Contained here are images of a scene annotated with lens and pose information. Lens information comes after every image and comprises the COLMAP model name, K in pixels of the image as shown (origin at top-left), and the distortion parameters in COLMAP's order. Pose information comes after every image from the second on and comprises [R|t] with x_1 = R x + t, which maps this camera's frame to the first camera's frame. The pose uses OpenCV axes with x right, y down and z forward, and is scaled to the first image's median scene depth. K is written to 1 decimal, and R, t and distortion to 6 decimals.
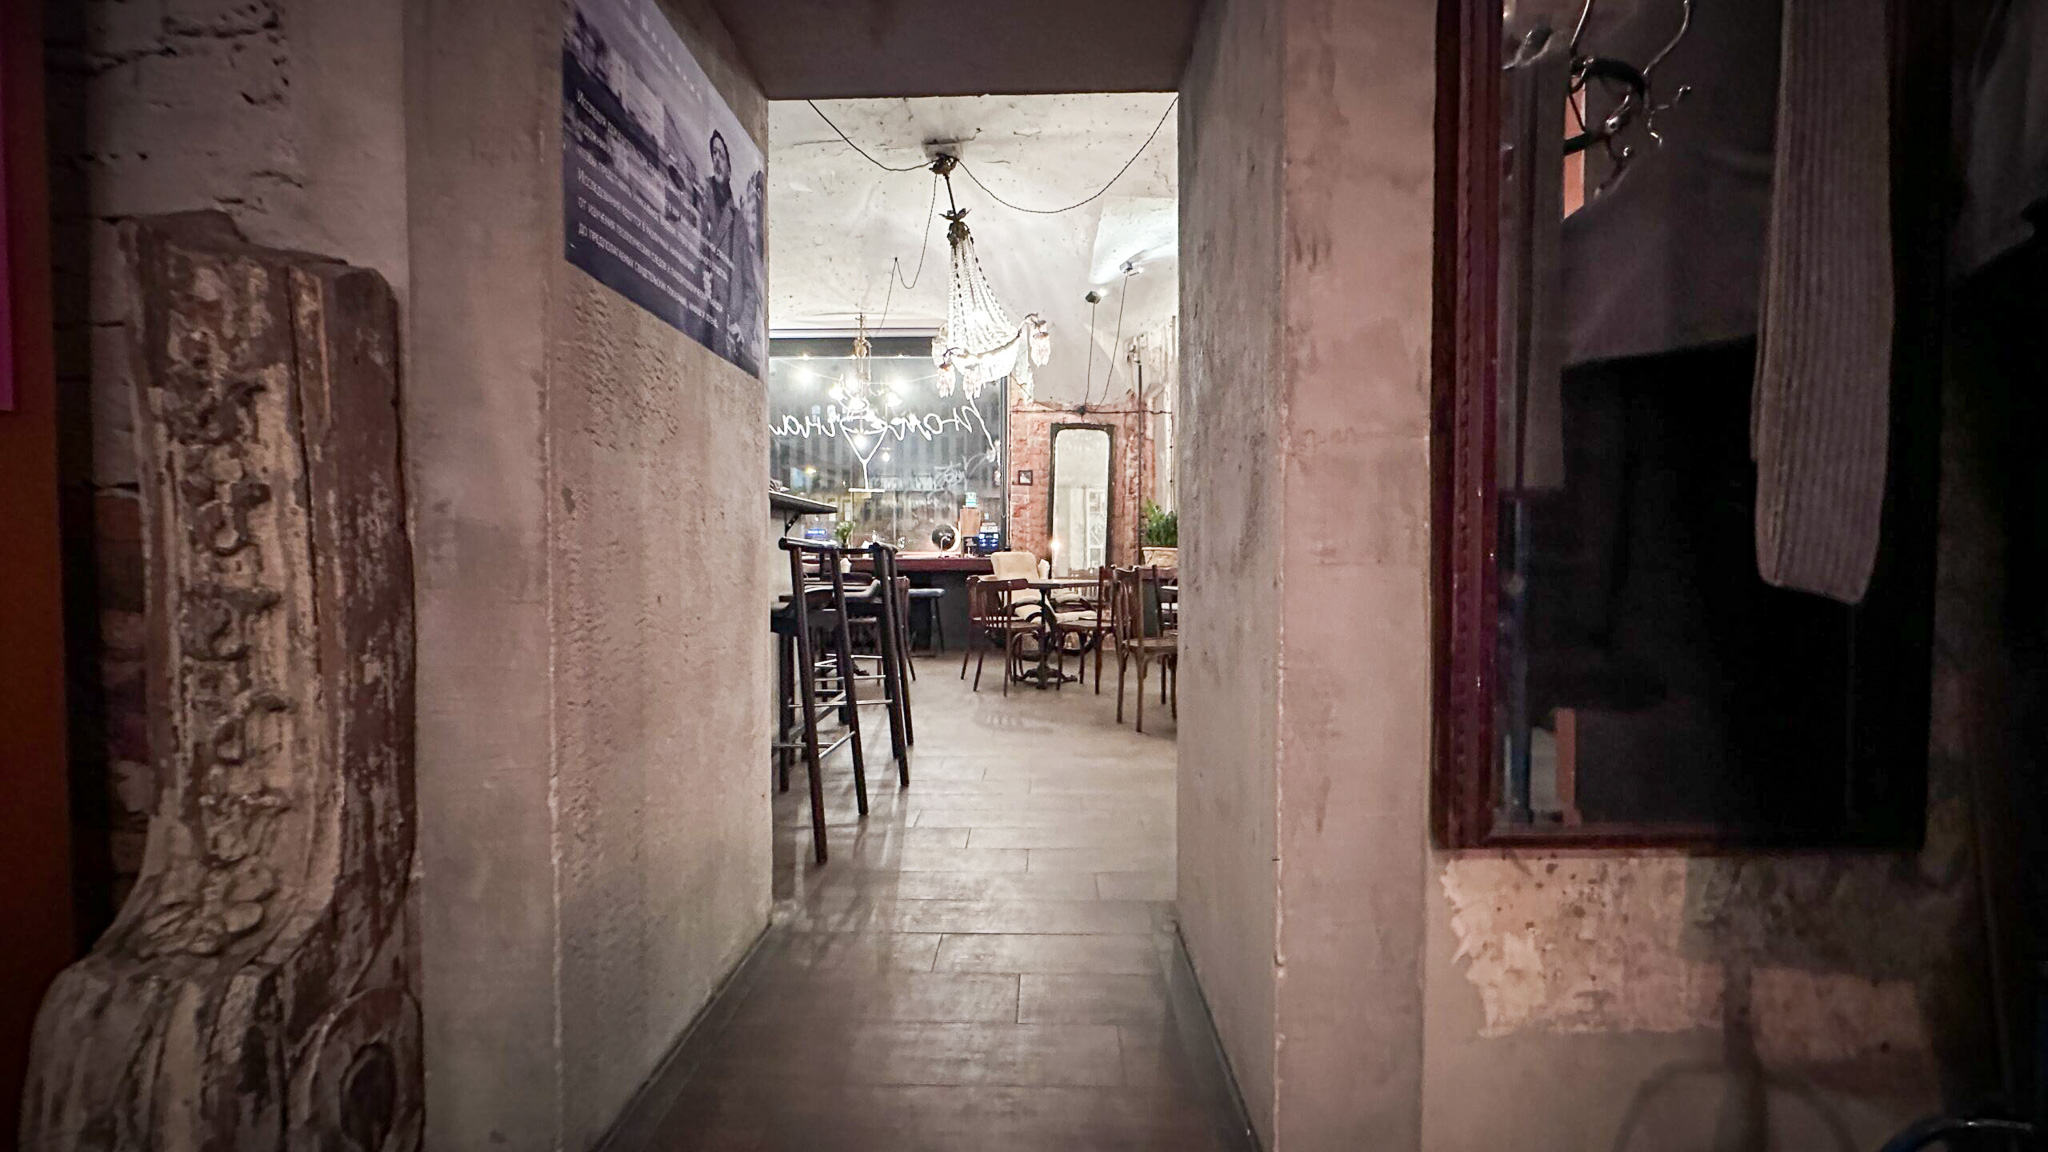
lens RADIAL K [[819.6, 0, 1020.4], [0, 819.6, 575.7], [0, 0, 1]] dist [-0.001576, 0.000198]
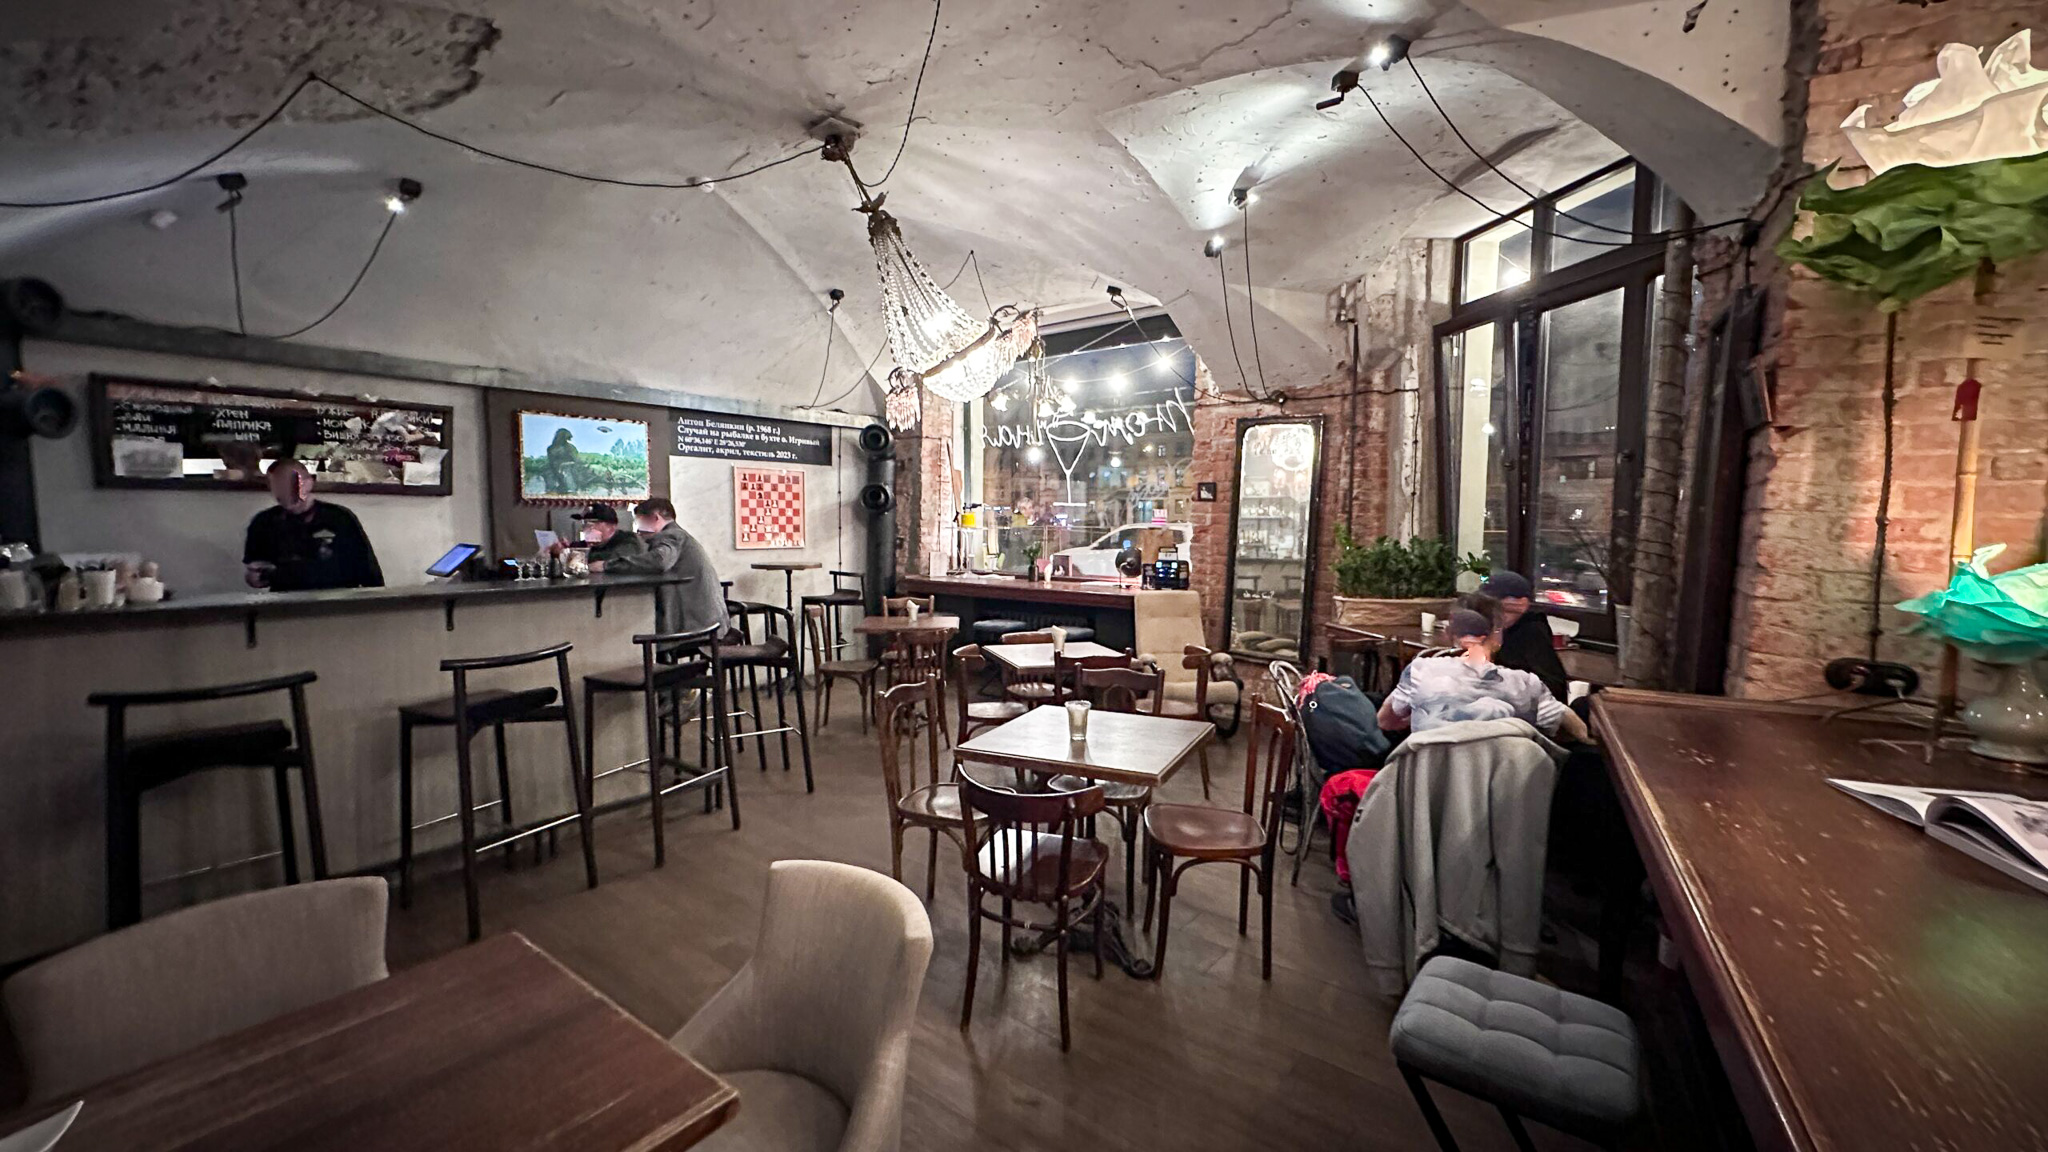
lens RADIAL K [[815.4, 0, 1021.8], [0, 815.4, 577.6], [0, 0, 1]] dist [-0.000627, 0.000176]
pose [[0.791767, 0.049642, -0.608803, 0.343476], [-0.020754, 0.998303, 0.054411, -0.077506], [0.610471, -0.030446, 0.791454, 0.283168]]
